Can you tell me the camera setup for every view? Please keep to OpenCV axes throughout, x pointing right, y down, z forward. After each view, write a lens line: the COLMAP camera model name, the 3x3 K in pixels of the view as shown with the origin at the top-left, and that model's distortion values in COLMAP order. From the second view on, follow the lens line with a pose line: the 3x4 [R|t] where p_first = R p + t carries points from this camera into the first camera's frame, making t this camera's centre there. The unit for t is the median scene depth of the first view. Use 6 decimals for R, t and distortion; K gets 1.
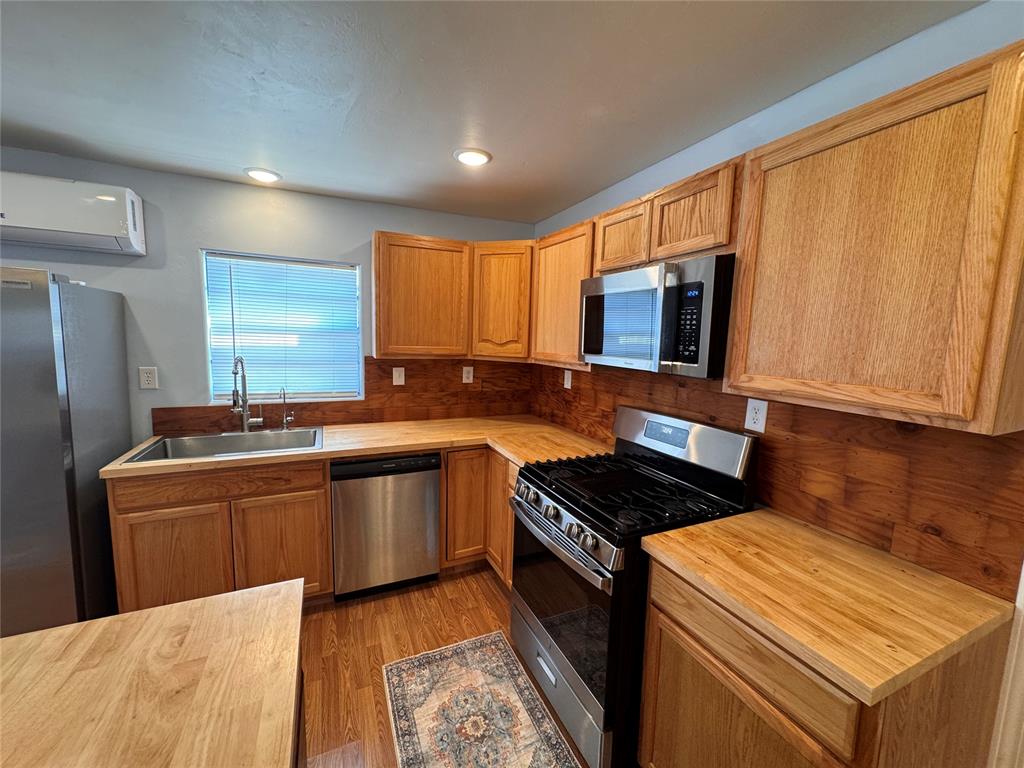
lens RADIAL K [[407.2, 0, 510.7], [0, 407.2, 384.2], [0, 0, 1]] dist [-0.003101, 0.000289]
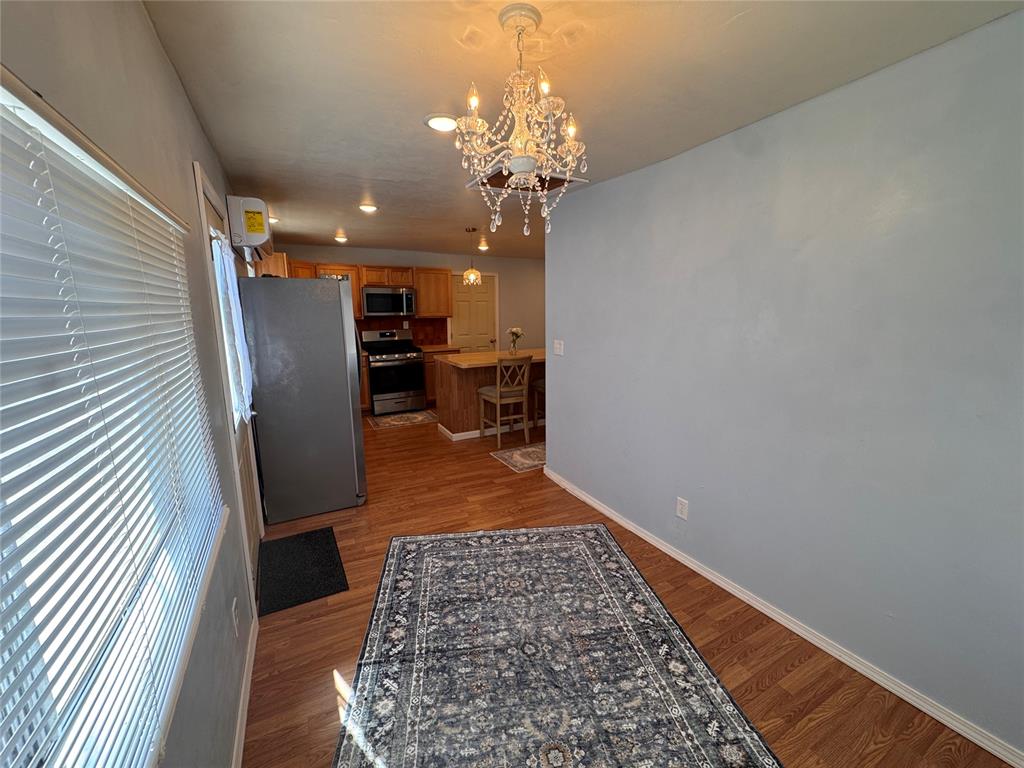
lens RADIAL K [[409.7, 0, 511.4], [0, 409.7, 383.2], [0, 0, 1]] dist [0.000951, 0.000066]
pose [[-0.064279, -0.206941, 0.976240, -2.747214], [0.123475, 0.969096, 0.213557, -0.079308], [-0.990264, 0.134269, -0.036740, 0.130561]]
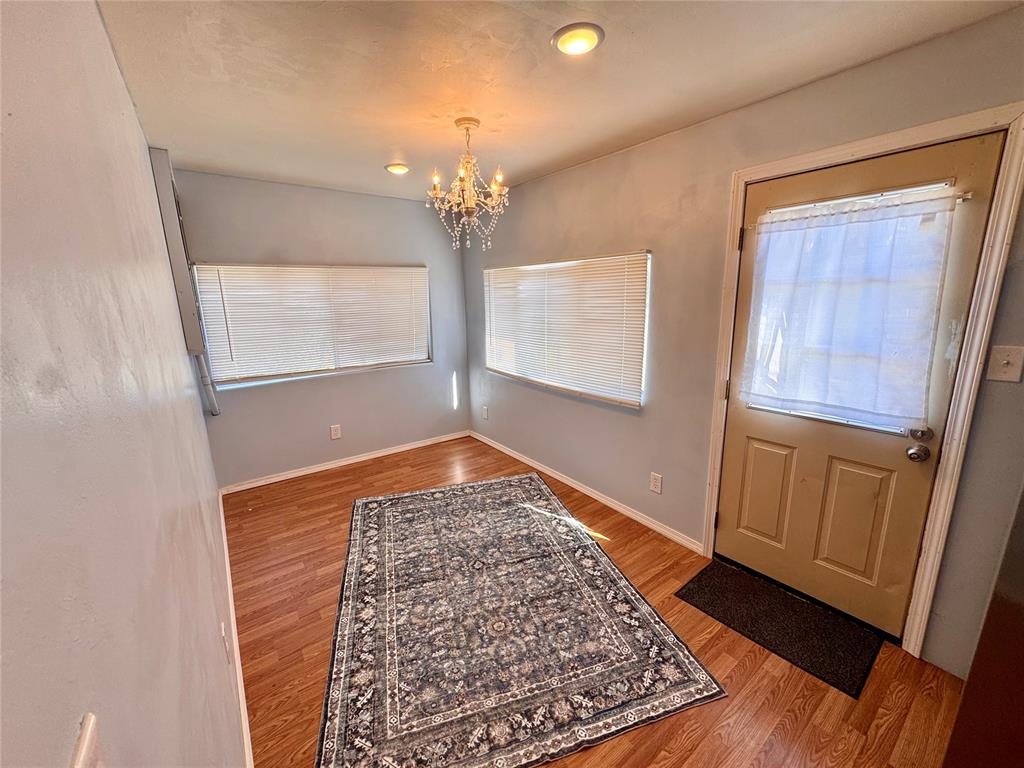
lens RADIAL K [[407.2, 0, 510.7], [0, 407.2, 384.2], [0, 0, 1]] dist [-0.003101, 0.000289]
pose [[0.208440, 0.173593, -0.962506, -0.977573], [-0.090677, 0.983314, 0.157708, -0.006809], [0.973823, 0.054404, 0.220703, -0.054981]]
